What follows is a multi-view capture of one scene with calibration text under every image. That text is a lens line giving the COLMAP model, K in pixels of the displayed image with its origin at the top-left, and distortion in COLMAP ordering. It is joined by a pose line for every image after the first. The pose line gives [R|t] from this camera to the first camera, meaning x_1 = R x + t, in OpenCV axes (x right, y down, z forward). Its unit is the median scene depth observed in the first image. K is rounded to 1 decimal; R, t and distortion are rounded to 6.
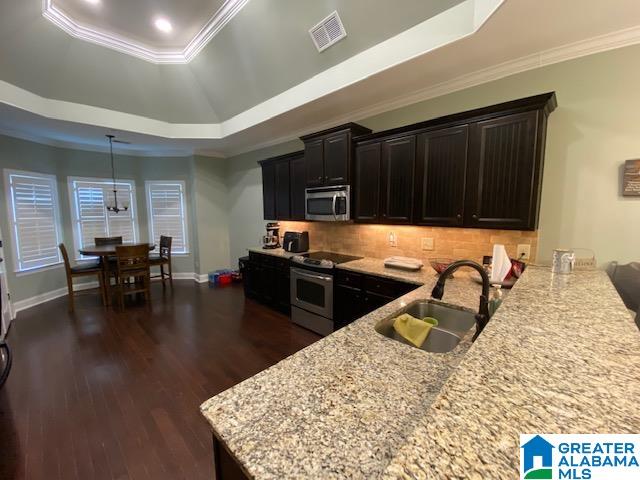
lens RADIAL K [[261.7, 0, 316.2], [0, 261.7, 237.8], [0, 0, 1]] dist [0.010110, -0.014753]
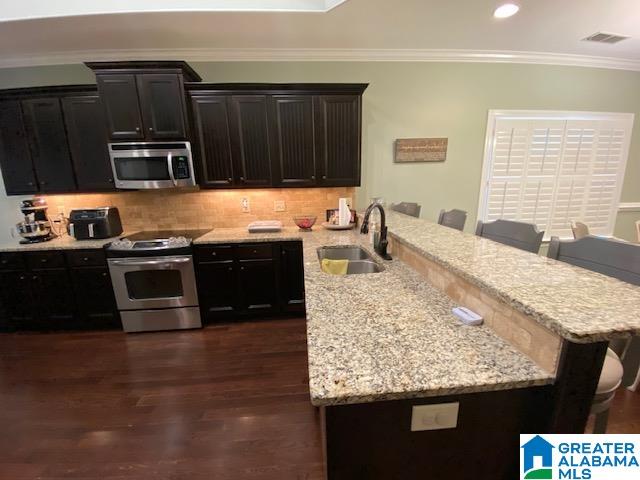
lens RADIAL K [[261.7, 0, 325.6], [0, 261.7, 238.5], [0, 0, 1]] dist [0.010110, -0.014753]
pose [[0.658322, -0.169373, 0.733434, -0.234815], [0.101059, 0.985422, 0.136856, 0.024783], [-0.745922, -0.015975, 0.665842, 0.125226]]
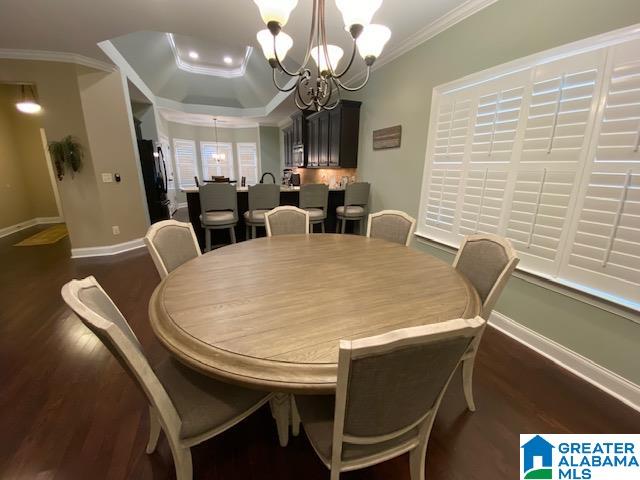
lens RADIAL K [[261.7, 0, 317.7], [0, 261.7, 240.0], [0, 0, 1]] dist [0.010110, -0.014753]
pose [[0.909741, 0.129135, -0.394583, 0.985017], [-0.064844, 0.982929, 0.172181, 0.125447], [0.410082, -0.131054, 0.902584, -0.676653]]
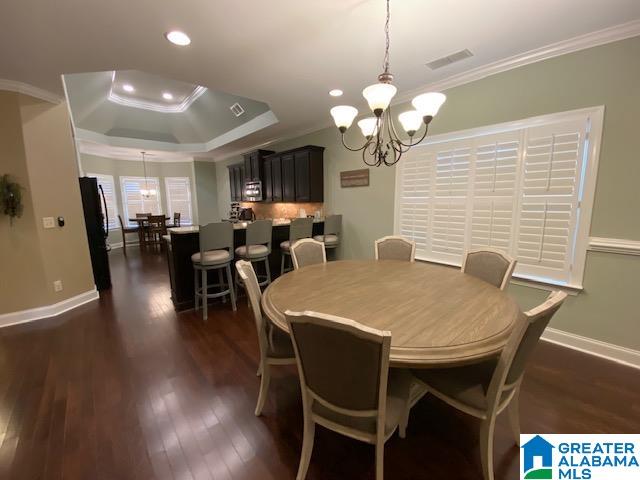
lens RADIAL K [[261.7, 0, 319.0], [0, 261.7, 240.1], [0, 0, 1]] dist [0.010110, -0.014753]
pose [[0.996350, 0.009692, -0.084808, 0.689782], [-0.005602, 0.998815, 0.048335, 0.126360], [0.085176, -0.047683, 0.995224, -0.856644]]
